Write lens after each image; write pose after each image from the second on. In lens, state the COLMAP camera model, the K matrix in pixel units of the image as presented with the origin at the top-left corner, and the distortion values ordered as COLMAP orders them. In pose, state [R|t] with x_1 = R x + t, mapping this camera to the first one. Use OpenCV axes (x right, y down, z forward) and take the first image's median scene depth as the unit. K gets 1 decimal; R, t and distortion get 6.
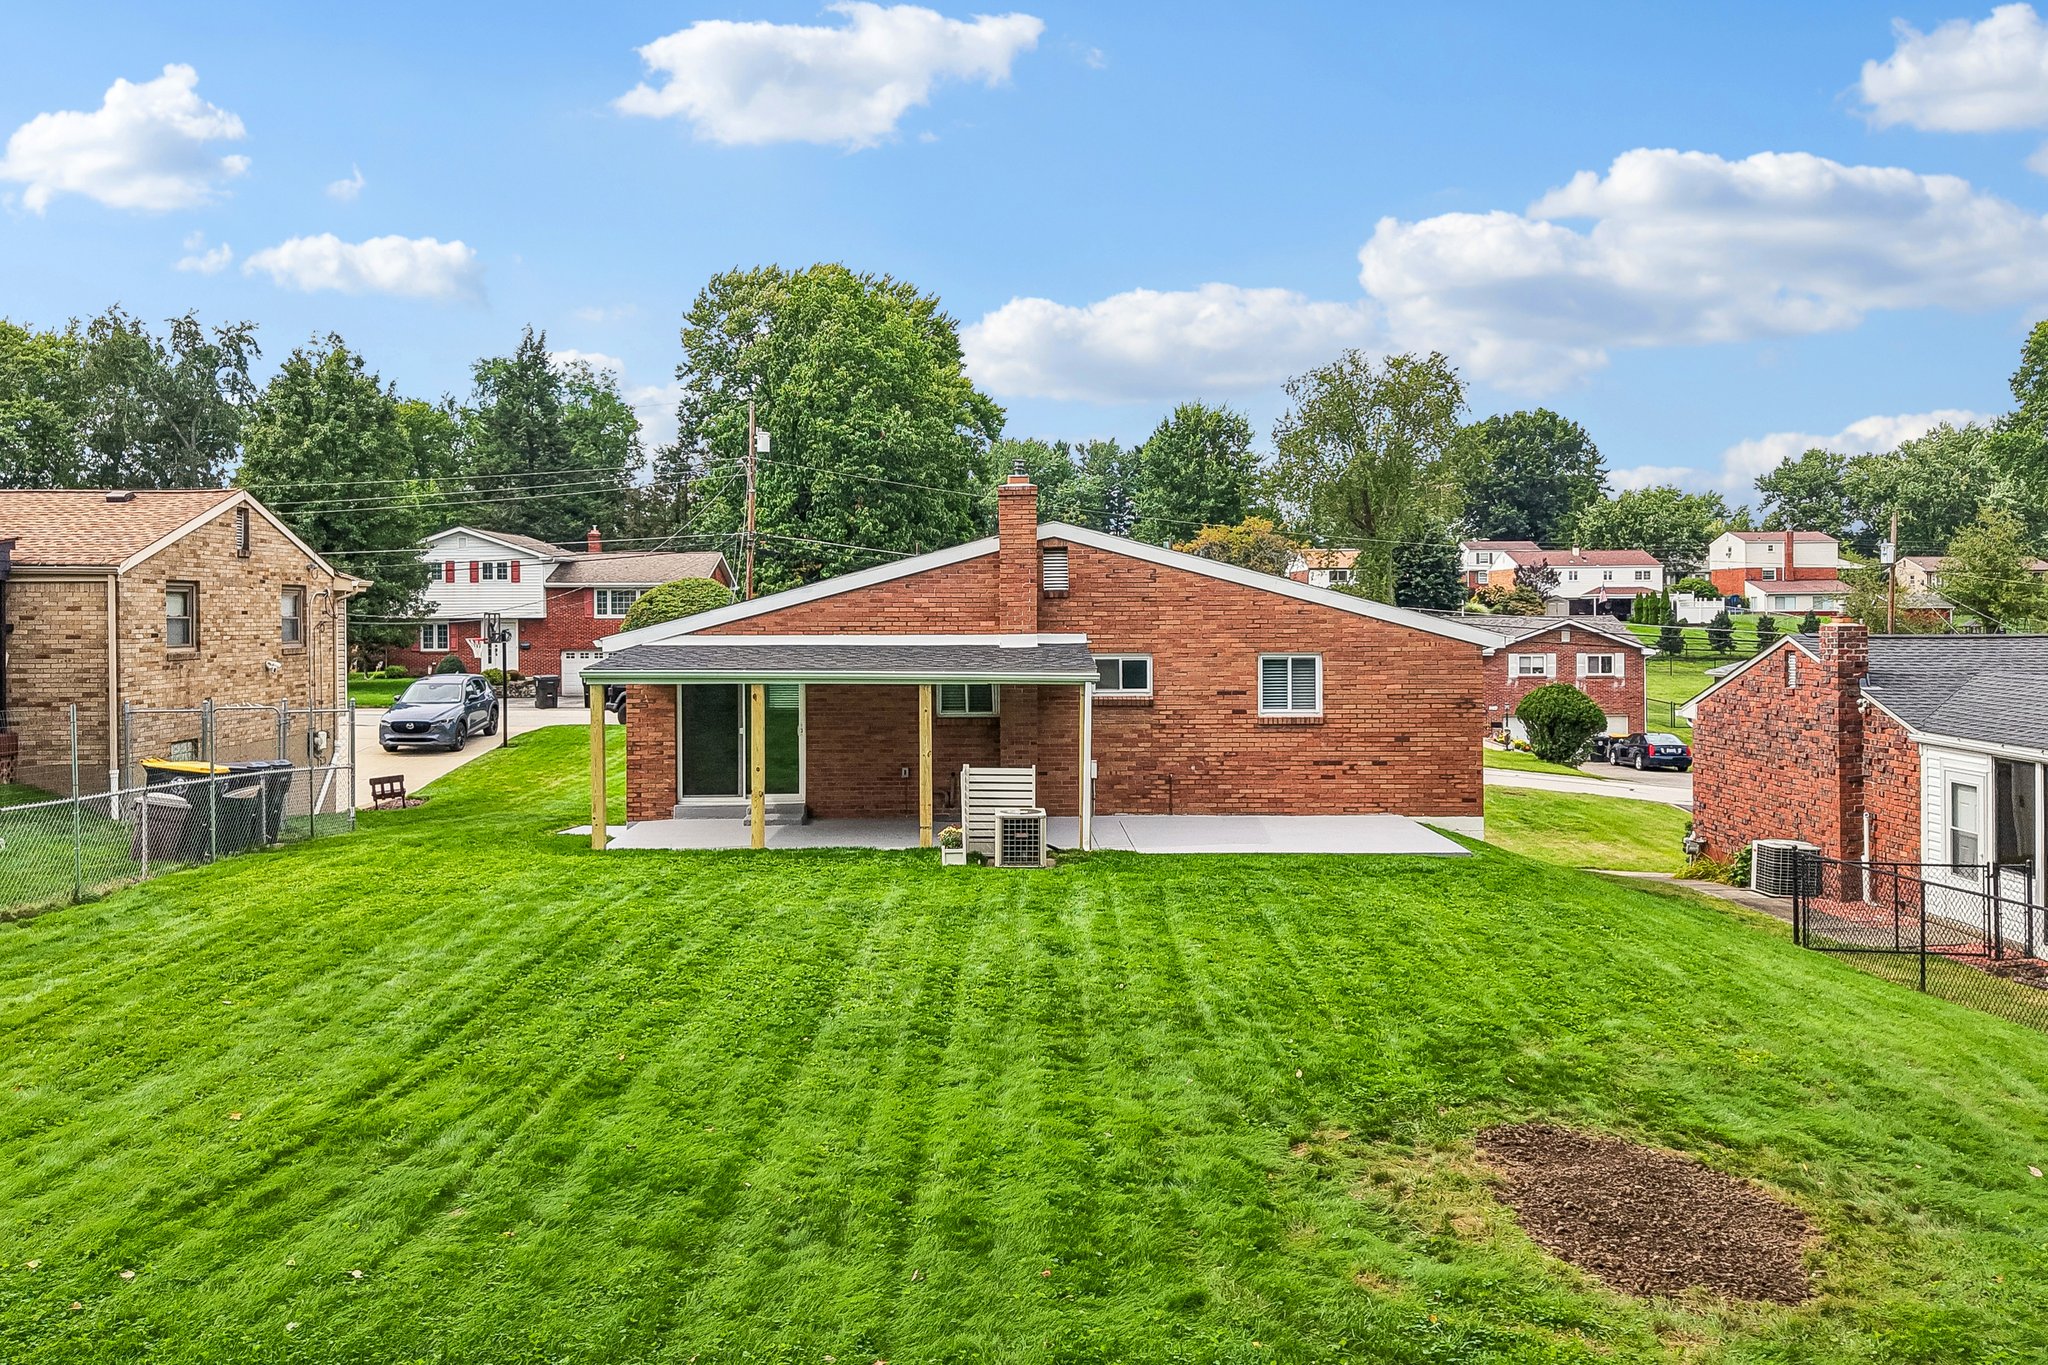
lens RADIAL K [[1612.8, 0, 1007.9], [0, 1612.8, 690.6], [0, 0, 1]] dist [0.063471, -0.102419]
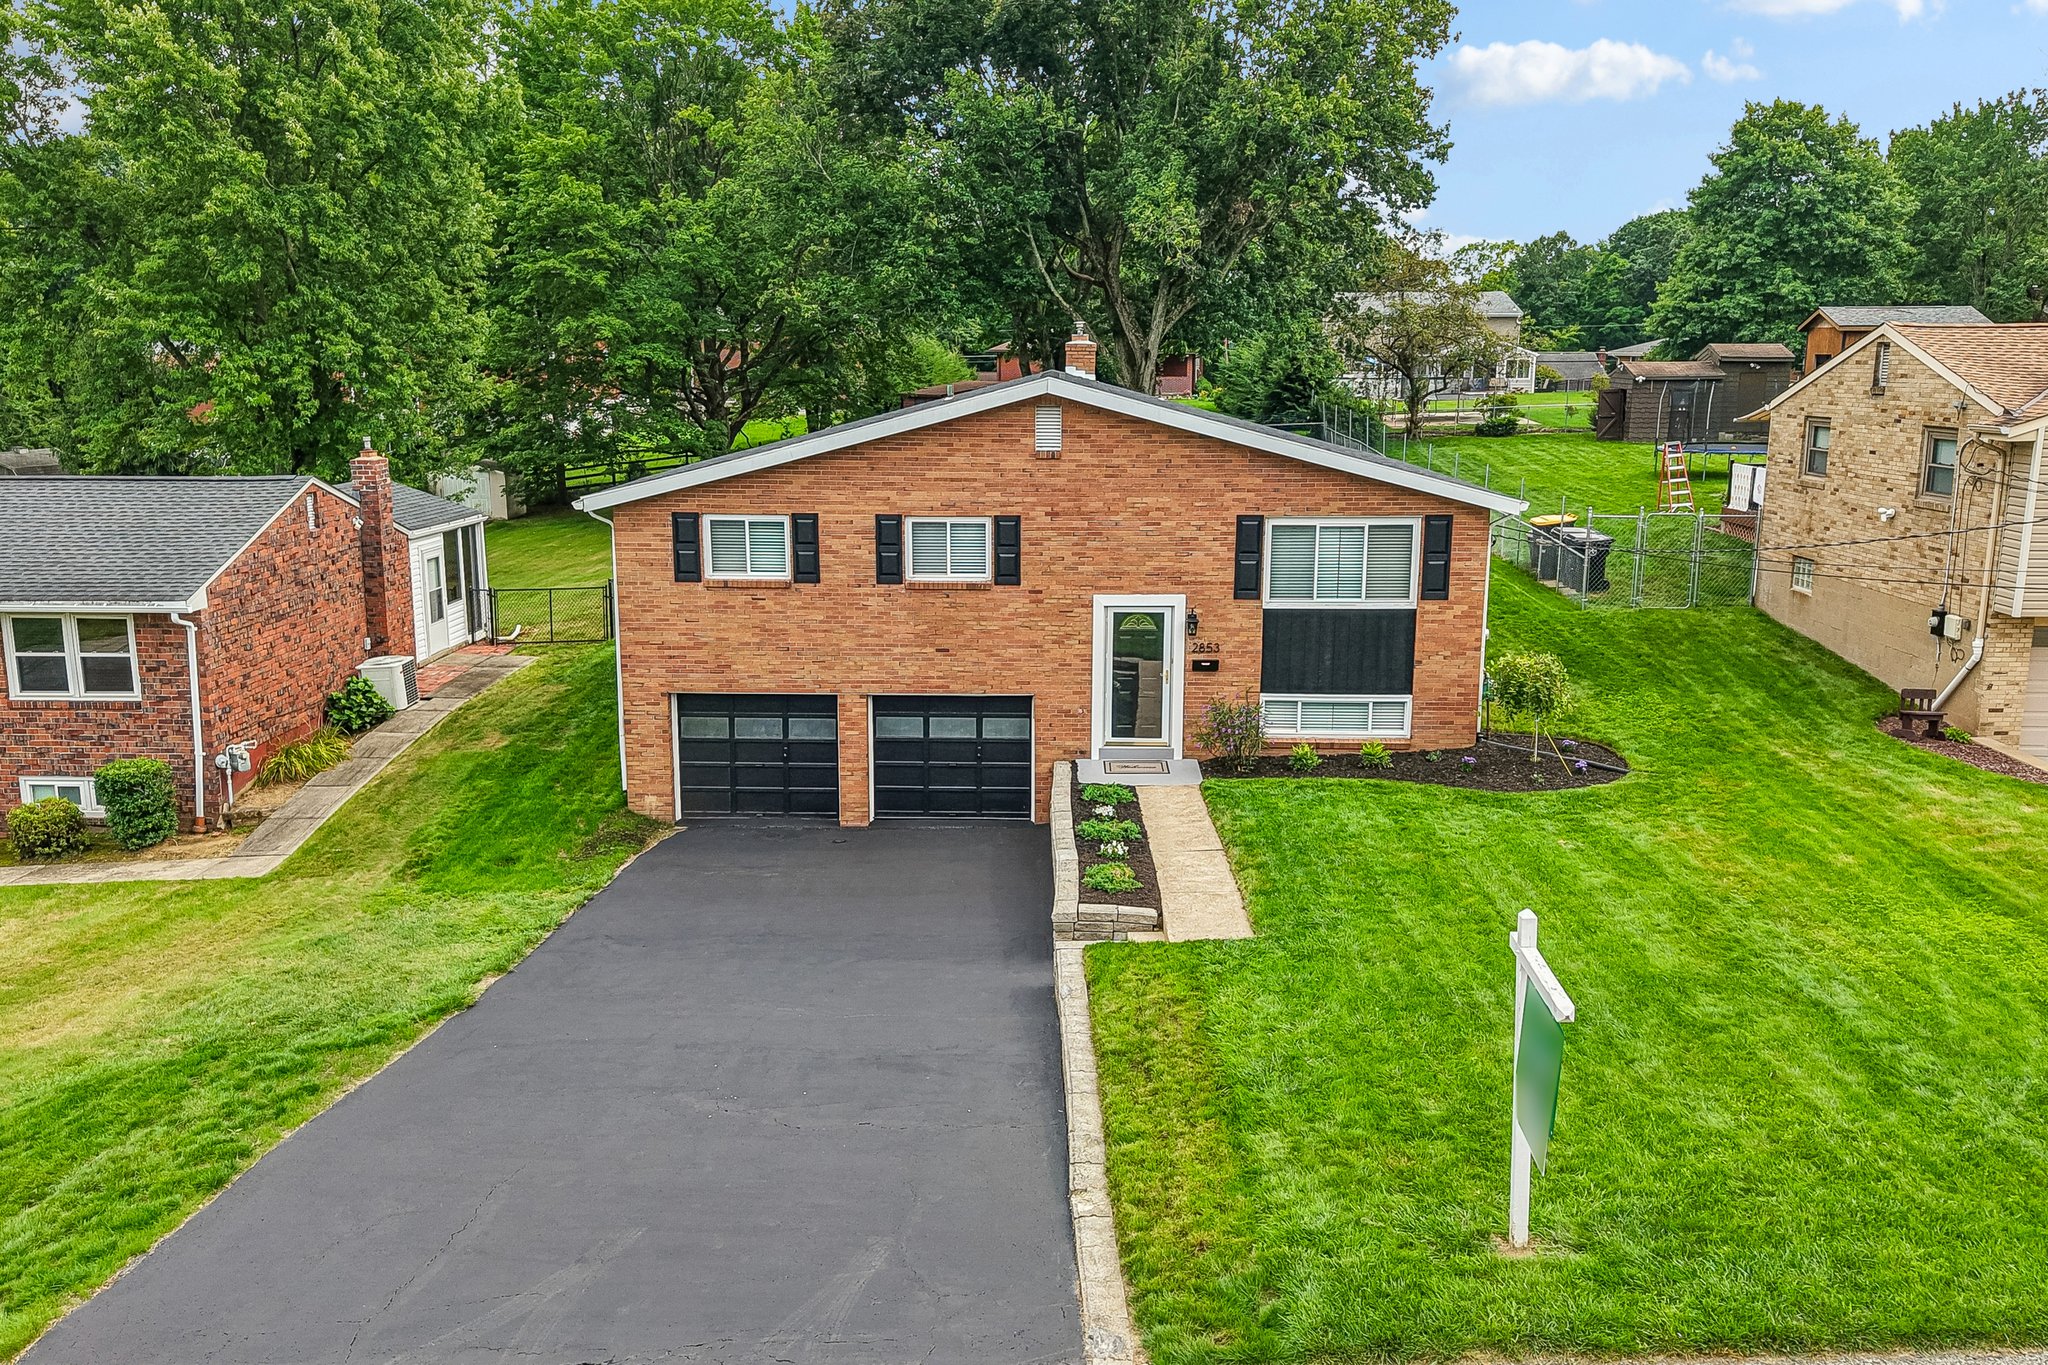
lens RADIAL K [[1612.8, 0, 1015.0], [0, 1612.8, 696.4], [0, 0, 1]] dist [0.063471, -0.102419]
pose [[-0.999267, -0.004054, 0.038059, 0.006430], [0.005679, 0.967665, 0.252177, -0.168709], [-0.037851, 0.252208, -0.966932, 2.173036]]
